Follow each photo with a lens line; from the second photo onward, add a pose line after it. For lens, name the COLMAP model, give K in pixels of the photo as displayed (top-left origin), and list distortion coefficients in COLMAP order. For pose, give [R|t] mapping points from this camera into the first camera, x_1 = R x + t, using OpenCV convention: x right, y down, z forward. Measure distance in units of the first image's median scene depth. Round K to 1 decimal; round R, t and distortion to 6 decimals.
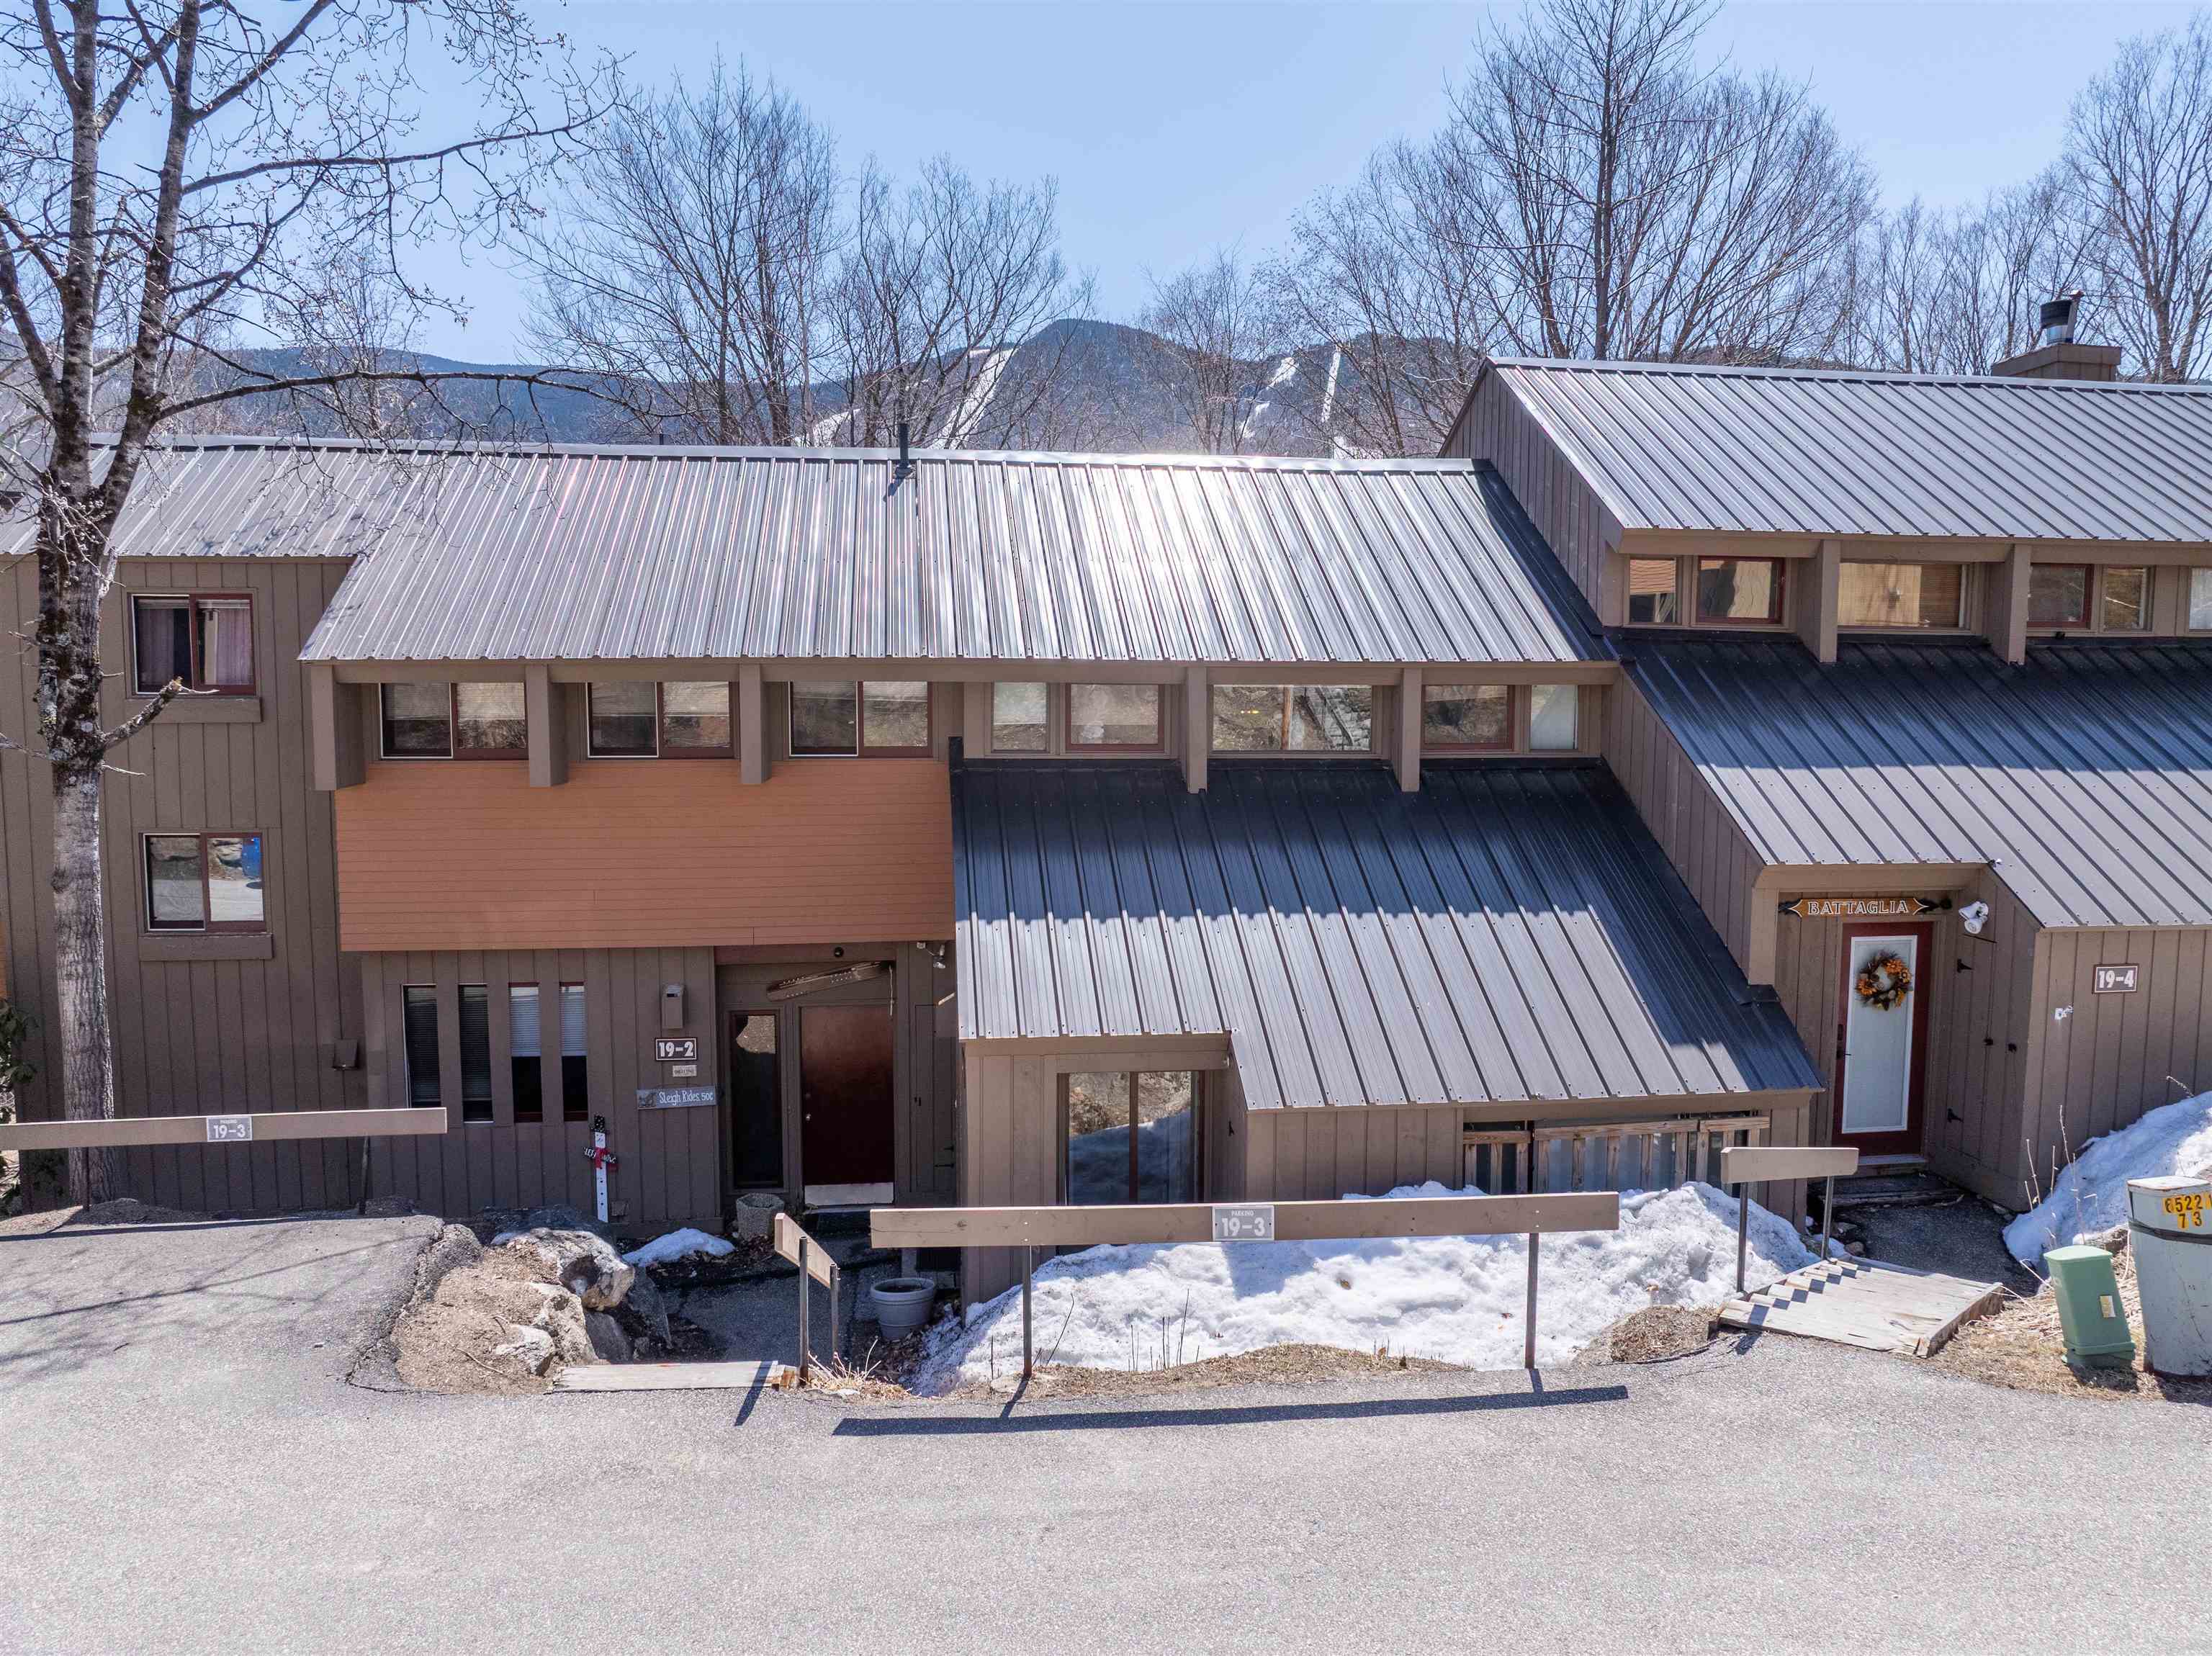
lens RADIAL K [[1545.0, 0, 1138.5], [0, 1545.0, 823.0], [0, 0, 1]] dist [-0.040705, 0.002860]
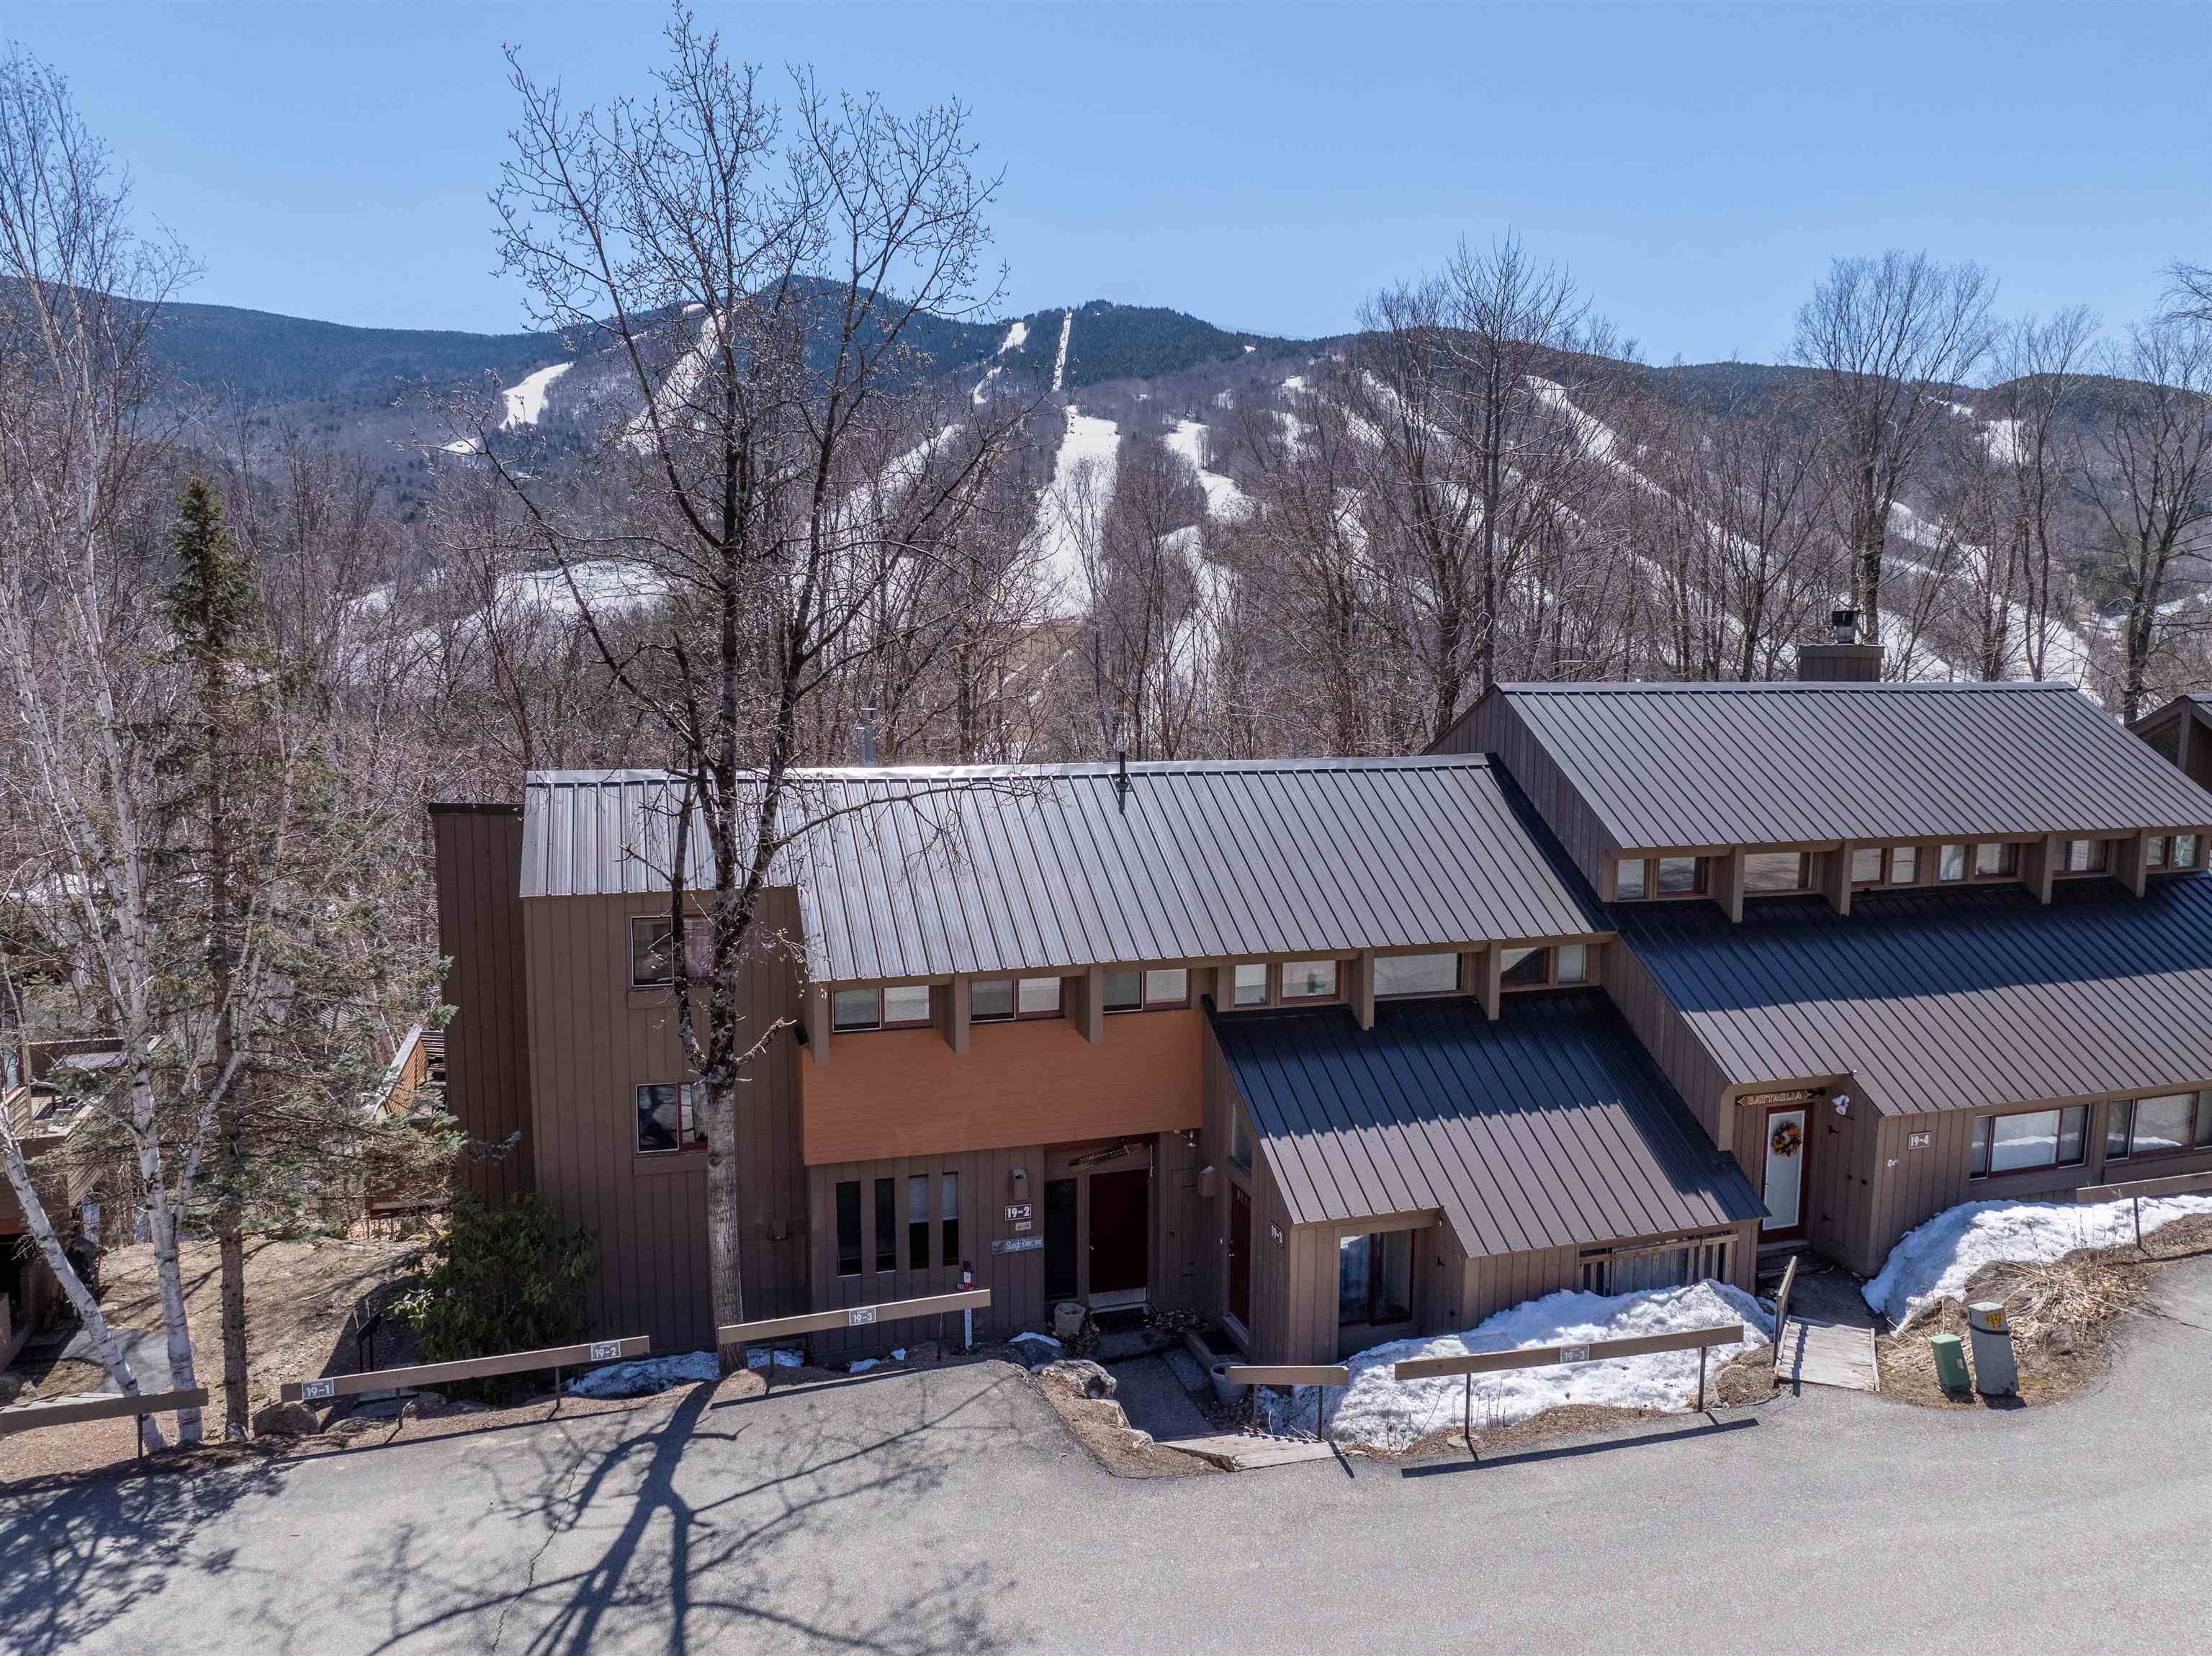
lens RADIAL K [[1540.9, 0, 1132.6], [0, 1540.9, 817.2], [0, 0, 1]] dist [-0.040462, -0.001251]
pose [[0.985536, -0.017501, 0.168558, -0.490156], [0.013861, 0.999645, 0.022750, -0.295153], [-0.168896, -0.020085, 0.985429, -0.512601]]
